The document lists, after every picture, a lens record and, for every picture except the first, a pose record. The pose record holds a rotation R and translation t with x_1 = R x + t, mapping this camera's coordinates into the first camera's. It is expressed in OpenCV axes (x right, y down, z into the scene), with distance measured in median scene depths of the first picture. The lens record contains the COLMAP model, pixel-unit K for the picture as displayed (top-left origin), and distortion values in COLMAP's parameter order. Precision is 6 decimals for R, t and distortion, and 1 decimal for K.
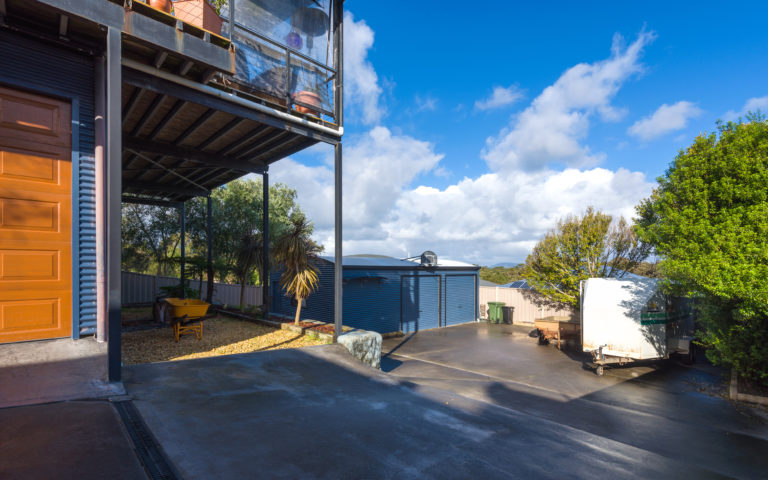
lens RADIAL K [[360.3, 0, 382.5], [0, 360.3, 252.0], [0, 0, 1]] dist [0.001981, -0.000160]
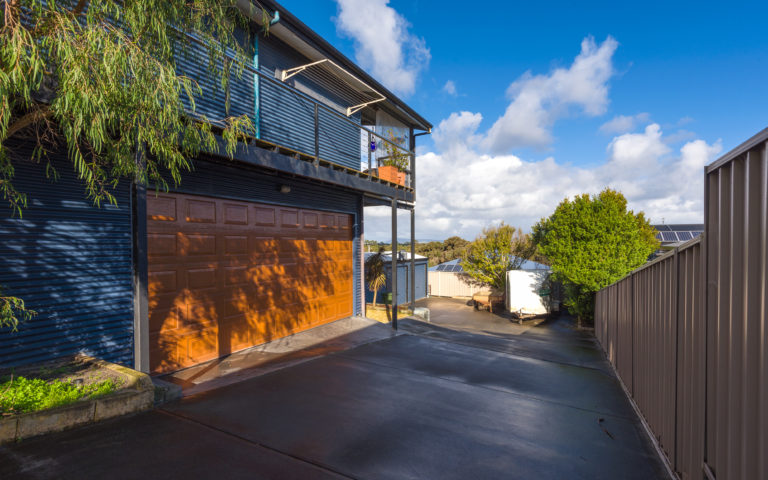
lens RADIAL K [[348.5, 0, 382.6], [0, 348.5, 236.2], [0, 0, 1]] dist [0.010708, -0.000263]
pose [[0.961226, -0.000325, 0.275760, -0.586951], [-0.005792, 0.999755, 0.021369, -0.151576], [-0.275699, -0.022138, 0.960989, -0.537533]]
